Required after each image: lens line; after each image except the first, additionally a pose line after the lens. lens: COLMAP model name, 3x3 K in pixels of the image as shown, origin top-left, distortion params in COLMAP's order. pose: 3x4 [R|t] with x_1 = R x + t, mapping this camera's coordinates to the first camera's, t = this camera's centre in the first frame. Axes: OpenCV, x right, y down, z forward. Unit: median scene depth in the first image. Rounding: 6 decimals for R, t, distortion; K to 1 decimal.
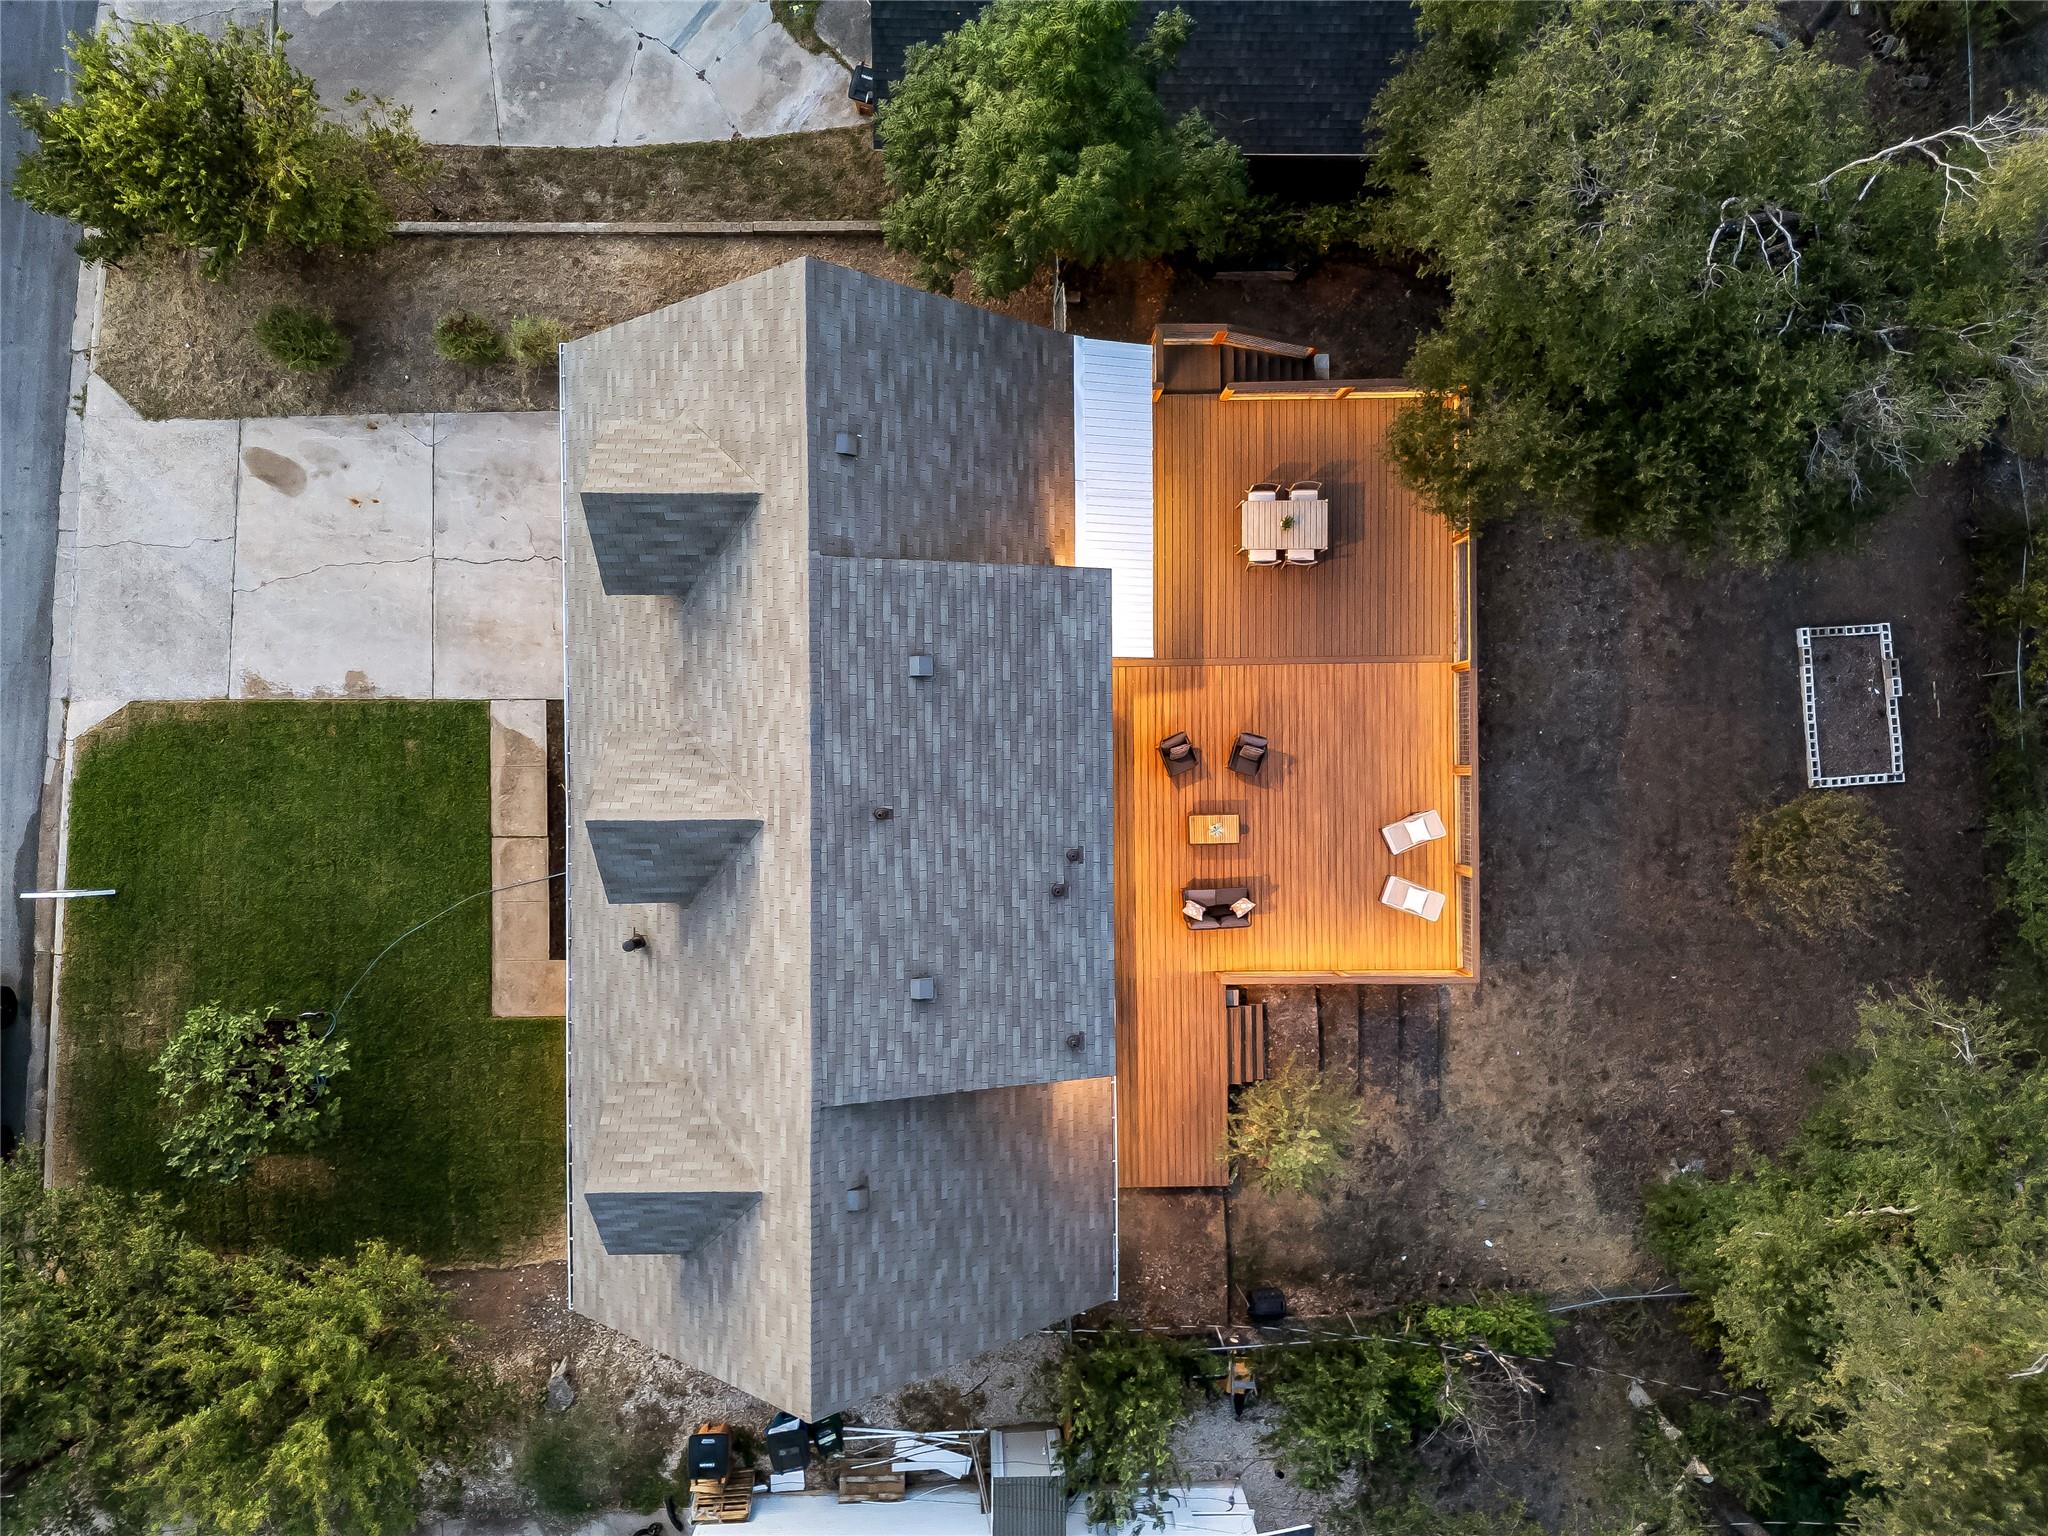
lens RADIAL K [[1532.4, 0, 1030.9], [0, 1532.4, 744.0], [0, 0, 1]] dist [0.081765, -0.085036]
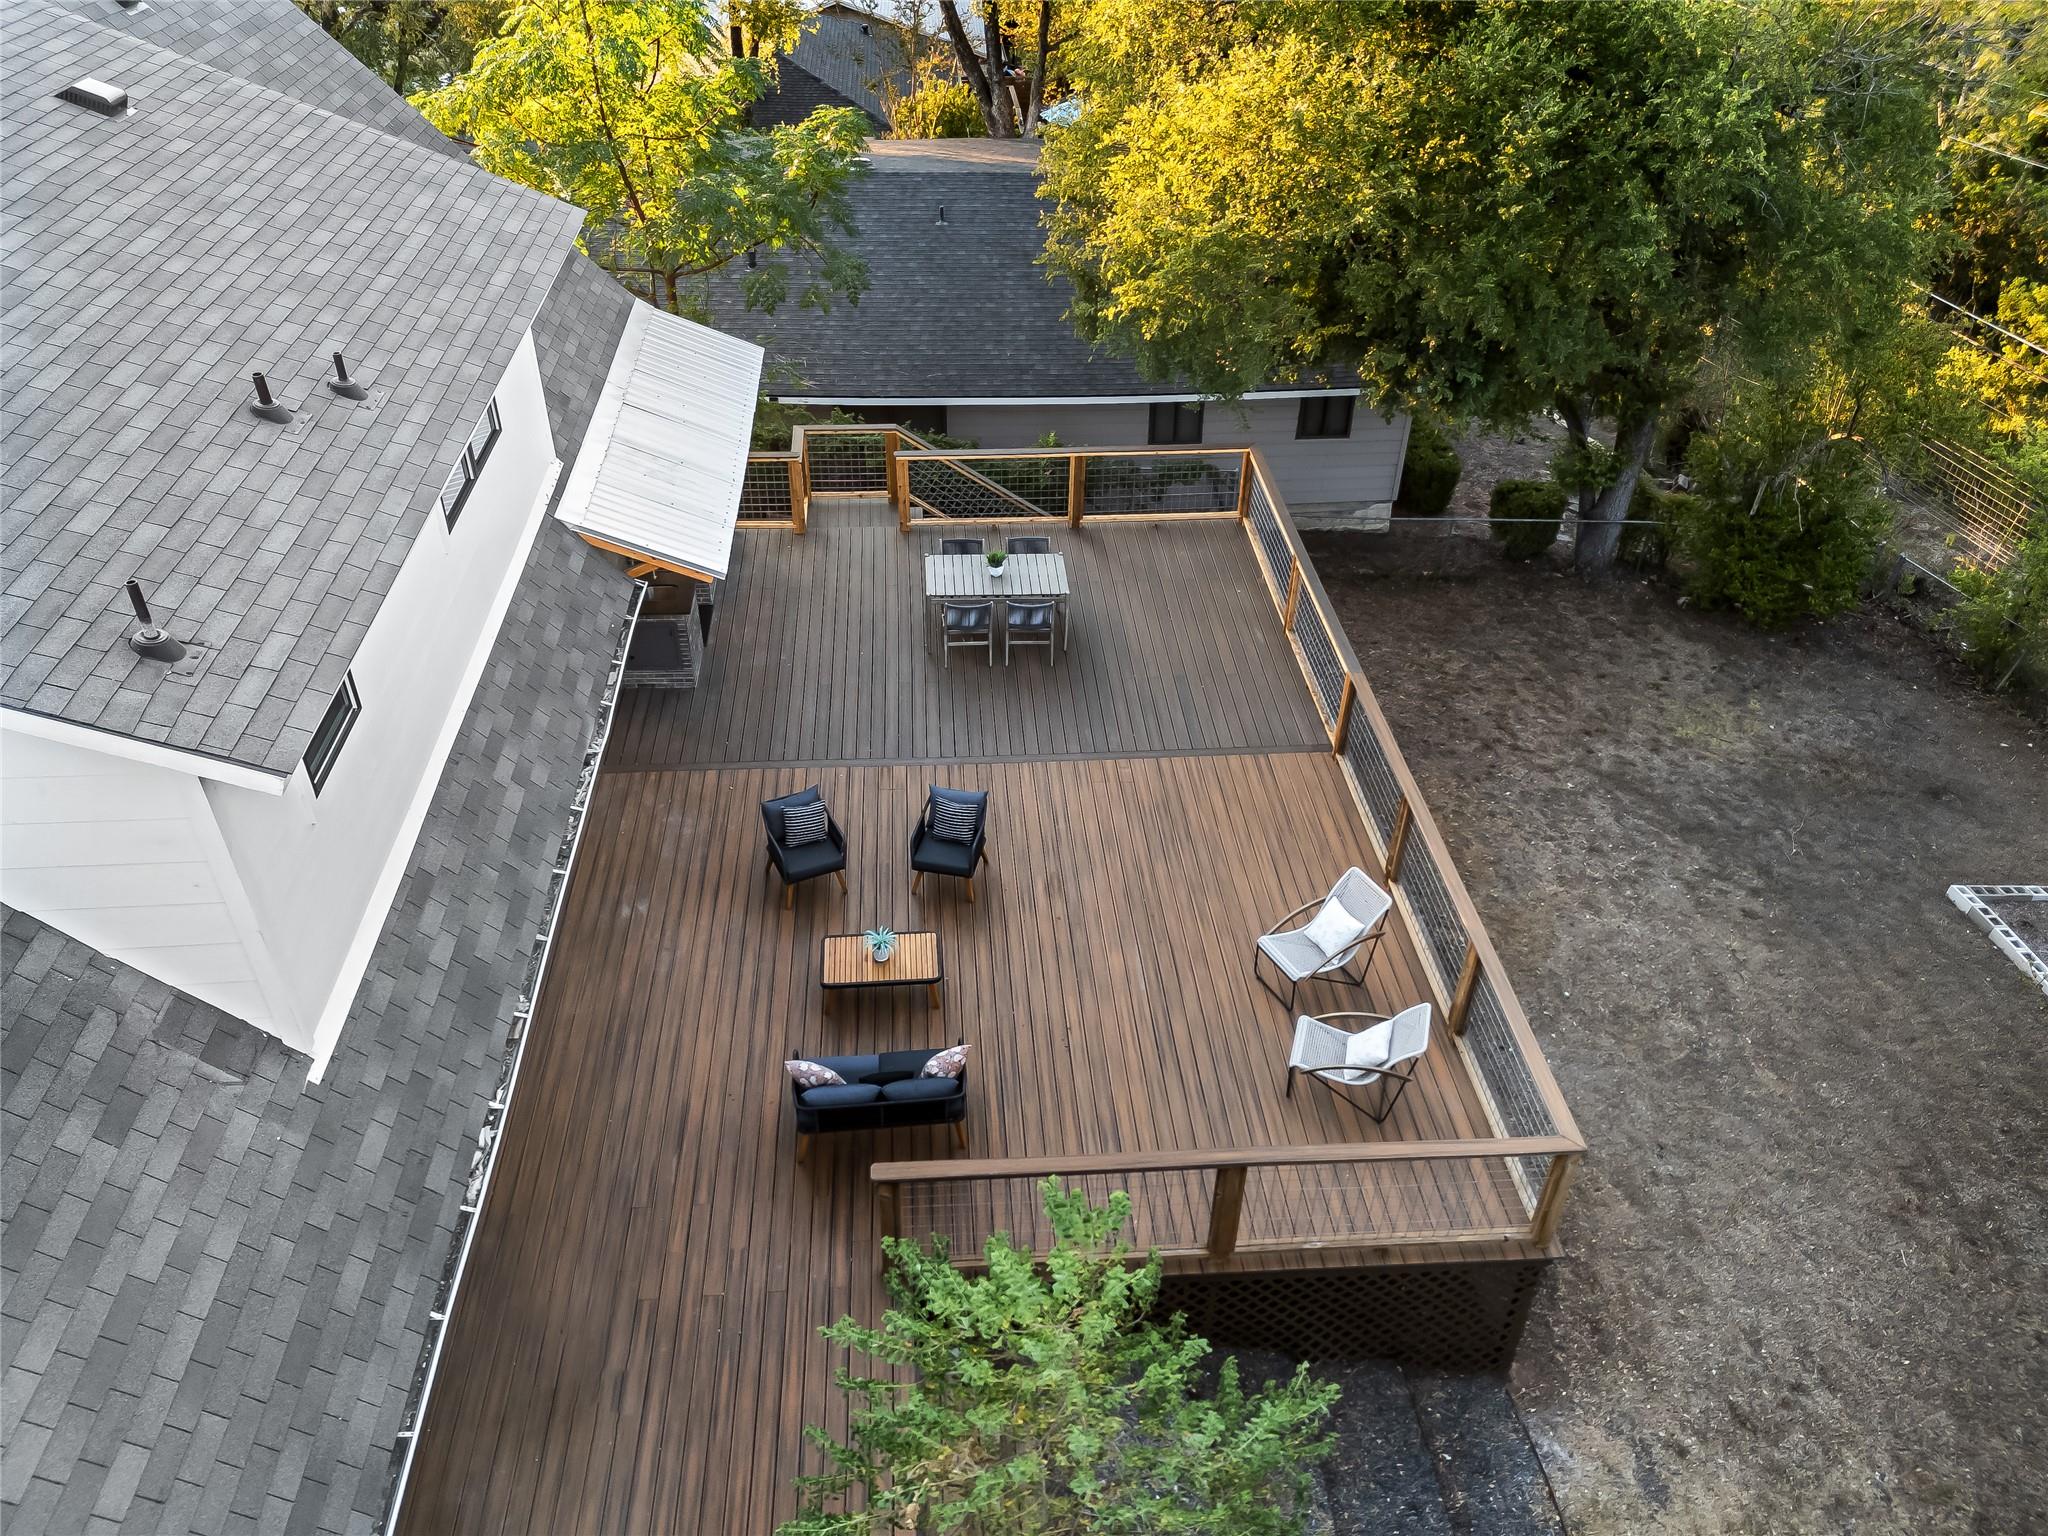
lens RADIAL K [[1509.9, 0, 1024.0], [0, 1509.9, 768.0], [0, 0, 1]] dist [0.082115, -0.085890]
pose [[0.998016, -0.036079, 0.051600, 0.129131], [0.062948, 0.589252, -0.805494, 0.343069], [-0.001344, 0.807143, 0.590354, 0.645656]]
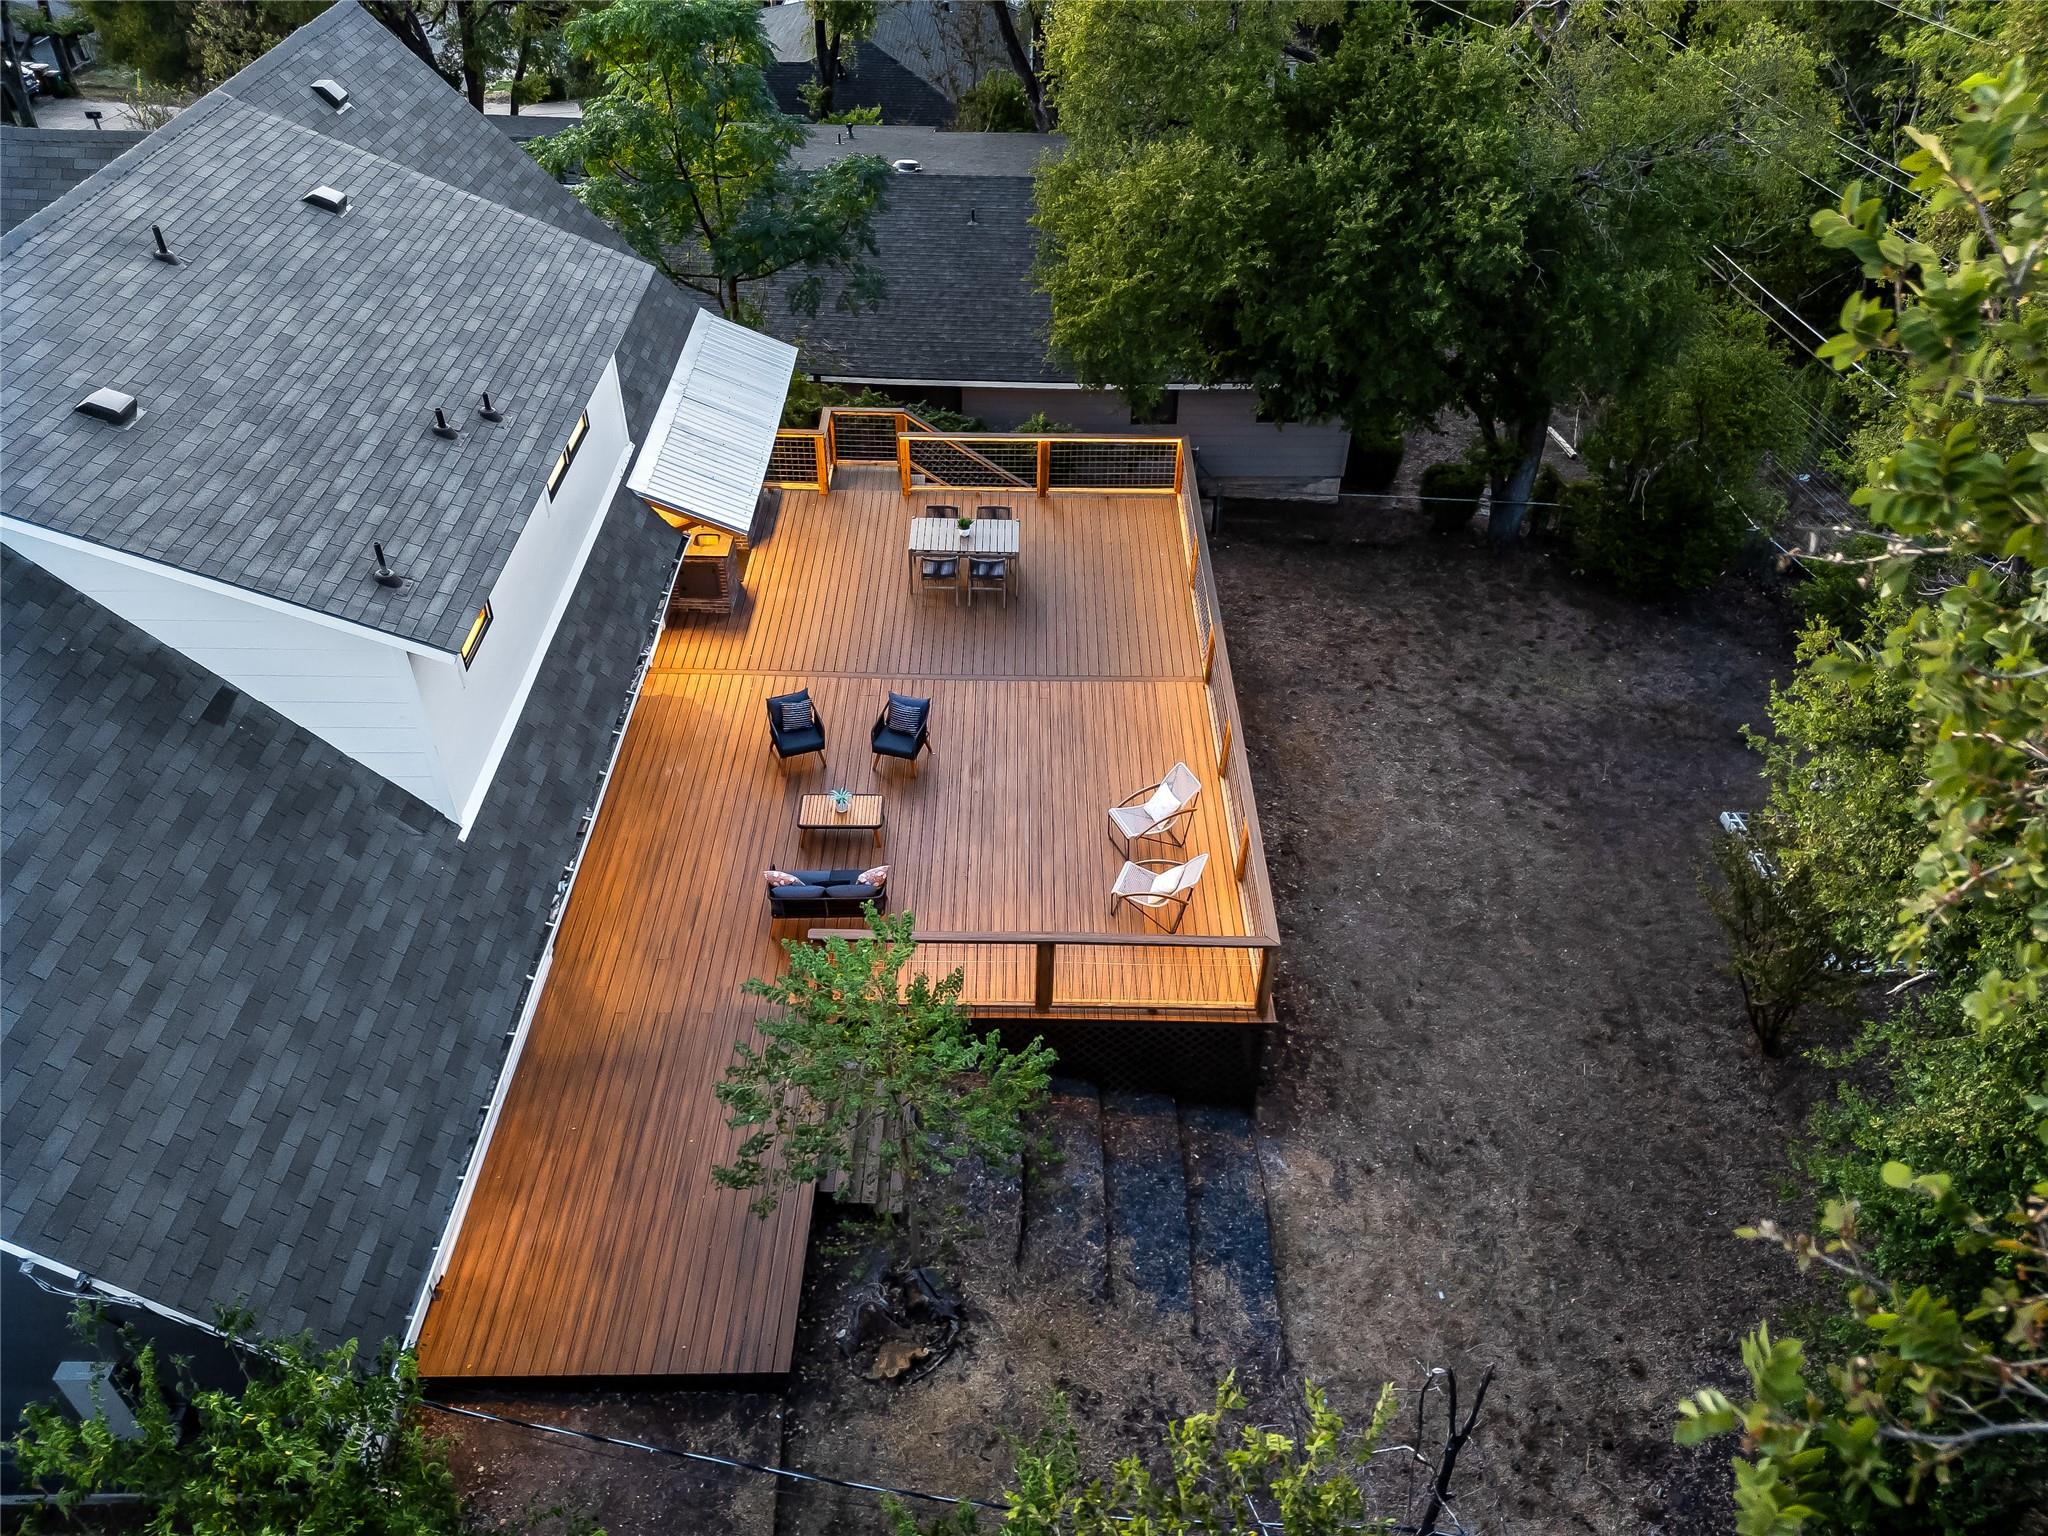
lens RADIAL K [[1509.9, 0, 1024.0], [0, 1509.9, 768.0], [0, 0, 1]] dist [0.082115, -0.085890]
pose [[0.999939, 0.008514, -0.006984, 0.181626], [-0.010773, 0.624794, -0.780715, 0.477514], [-0.002283, 0.780743, 0.624848, 0.557311]]
